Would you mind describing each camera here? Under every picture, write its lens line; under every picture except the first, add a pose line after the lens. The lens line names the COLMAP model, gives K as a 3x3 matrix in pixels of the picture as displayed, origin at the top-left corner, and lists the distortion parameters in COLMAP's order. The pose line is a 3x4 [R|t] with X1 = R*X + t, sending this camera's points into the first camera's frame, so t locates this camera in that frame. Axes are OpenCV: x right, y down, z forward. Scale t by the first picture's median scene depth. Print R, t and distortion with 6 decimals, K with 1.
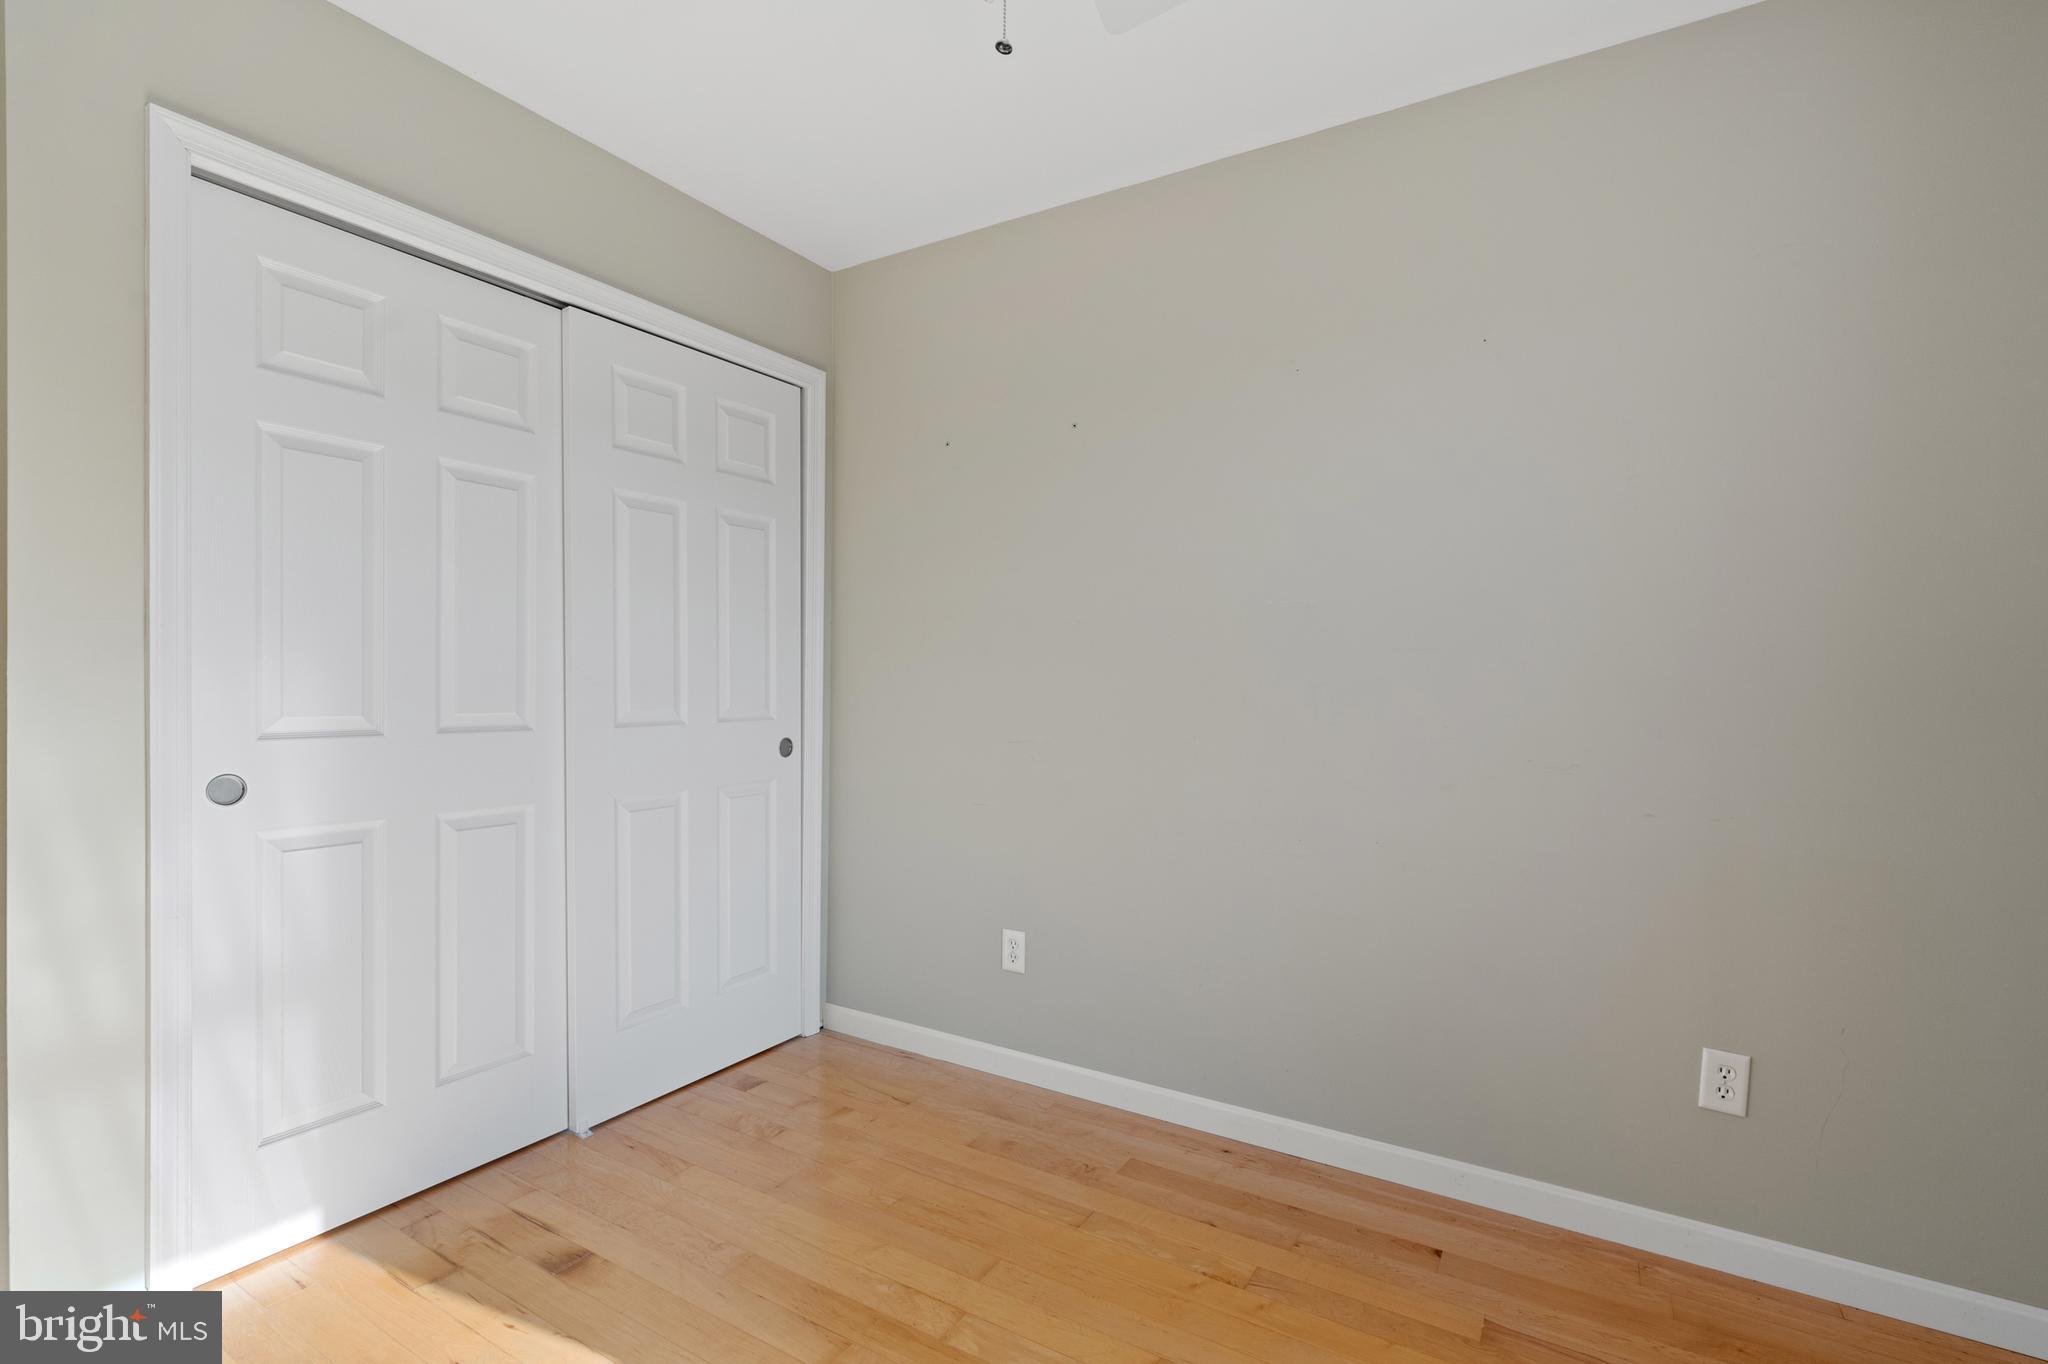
lens RADIAL K [[934.0, 0, 1016.3], [0, 934.0, 670.5], [0, 0, 1]] dist [-0.003214, -0.000174]
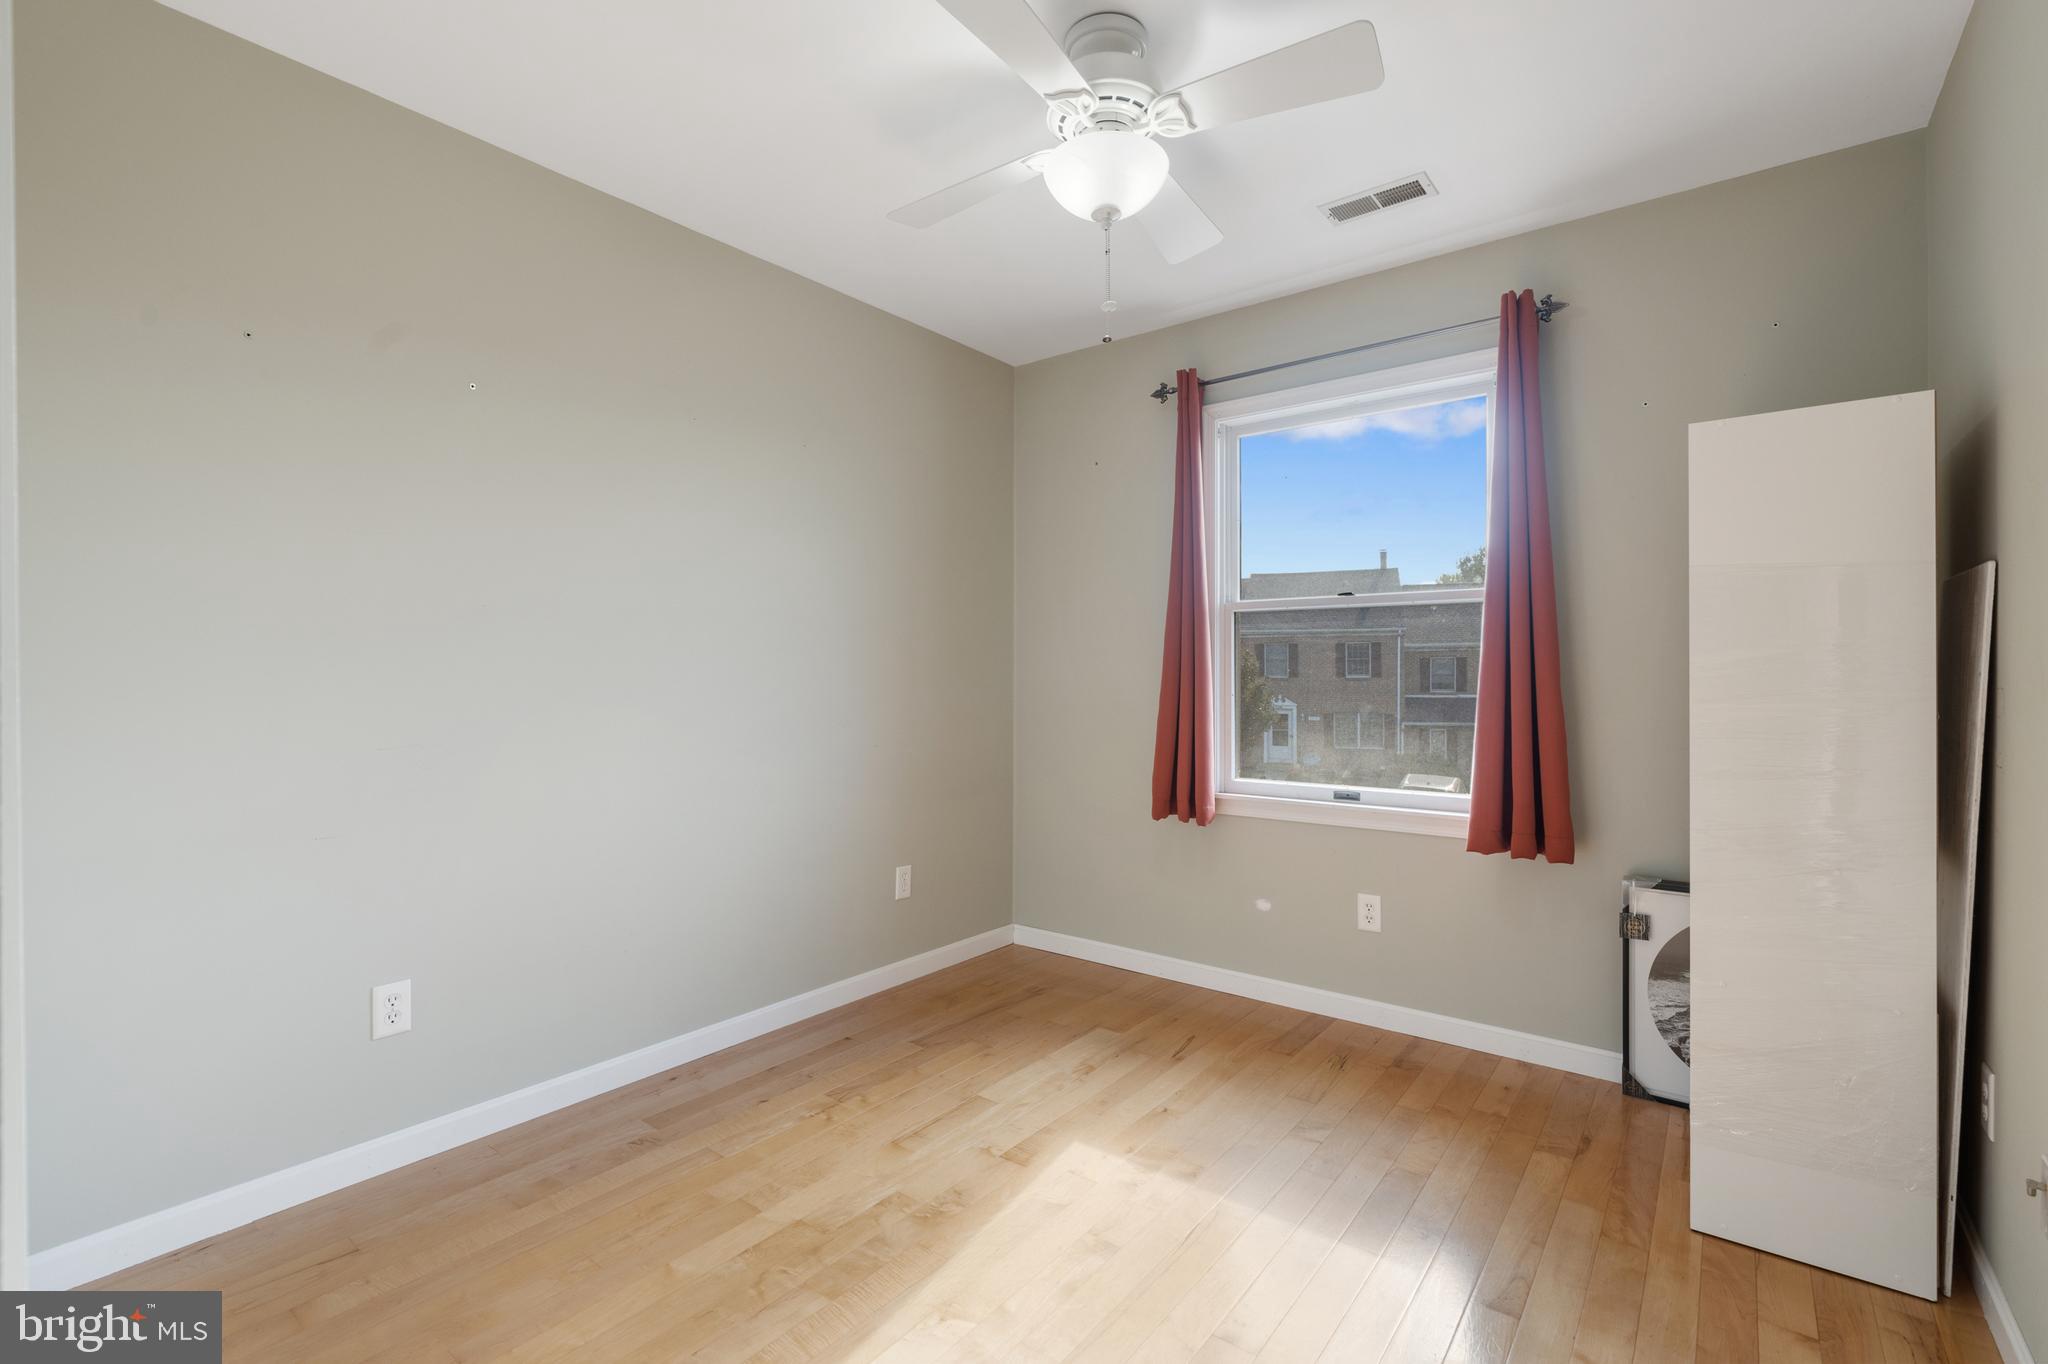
lens RADIAL K [[934.0, 0, 1016.3], [0, 934.0, 670.5], [0, 0, 1]] dist [-0.003214, -0.000174]
pose [[0.113121, 0.000893, 0.993581, -1.029329], [-0.001436, 0.999999, -0.000735, 0.019179], [-0.993580, -0.001344, 0.113122, 0.544854]]
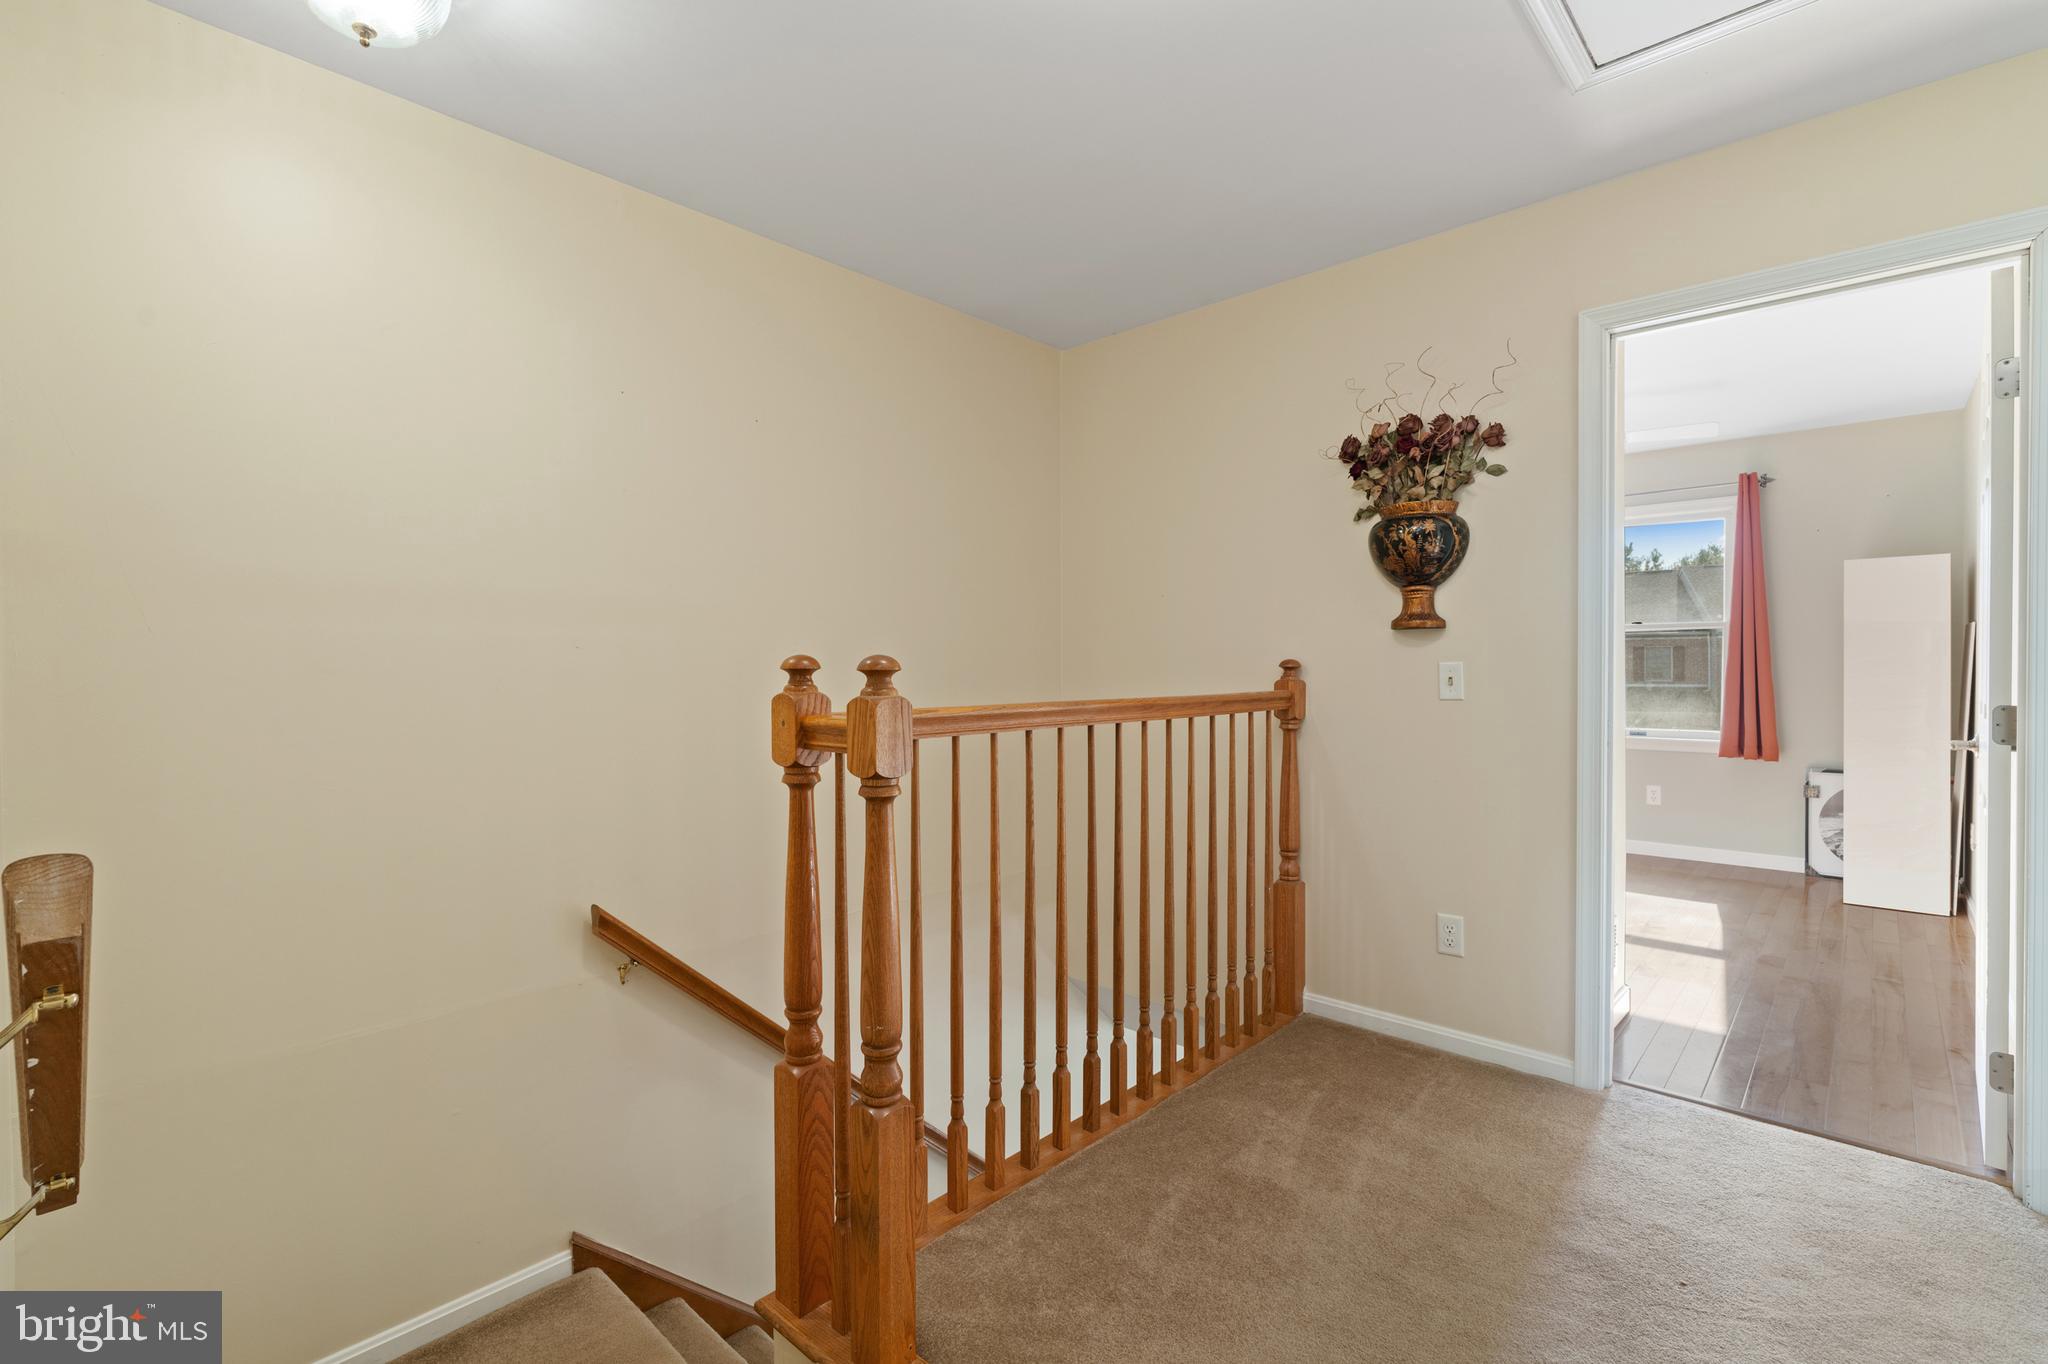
lens RADIAL K [[934.0, 0, 1016.3], [0, 934.0, 670.5], [0, 0, 1]] dist [-0.003214, -0.000174]
pose [[0.199273, -0.008185, 0.979910, -2.727919], [0.003376, 0.999965, 0.007666, 0.005261], [-0.979938, 0.001780, 0.199294, 1.550520]]
